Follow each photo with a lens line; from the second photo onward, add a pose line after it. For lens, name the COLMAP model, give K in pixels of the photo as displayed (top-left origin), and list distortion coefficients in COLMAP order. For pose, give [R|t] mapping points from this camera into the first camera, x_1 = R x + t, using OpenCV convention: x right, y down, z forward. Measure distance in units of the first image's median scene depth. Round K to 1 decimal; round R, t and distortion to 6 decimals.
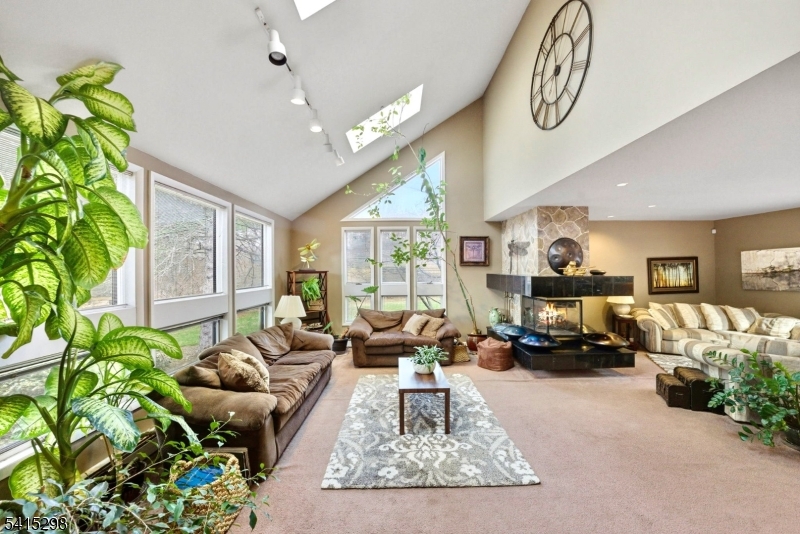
lens RADIAL K [[301.0, 0, 400.0], [0, 301.0, 267.0], [0, 0, 1]] dist [-0.028695, -0.000048]
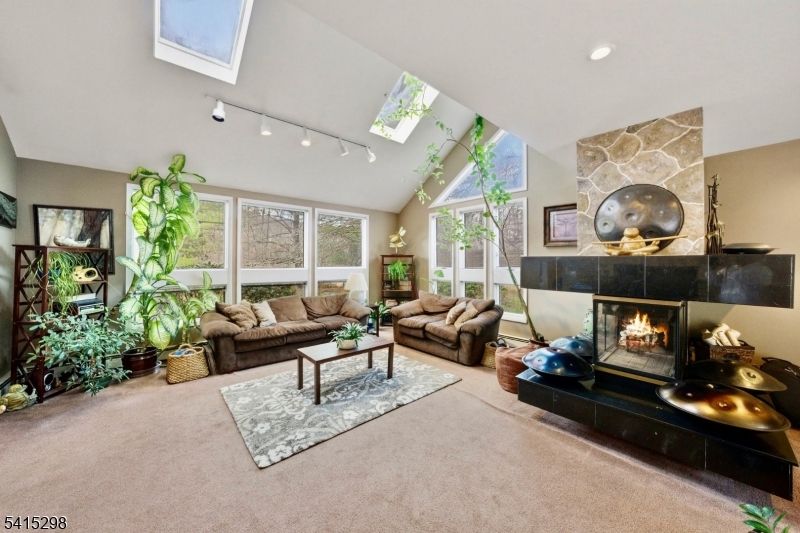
lens RADIAL K [[285.2, 0, 400.0], [0, 285.2, 266.5], [0, 0, 1]] dist [-0.025864, 0.000035]
pose [[0.641931, 0.020619, -0.766485, 0.758387], [0.002449, 0.999578, 0.028940, 0.034527], [0.766759, -0.020455, 0.641609, 0.415763]]
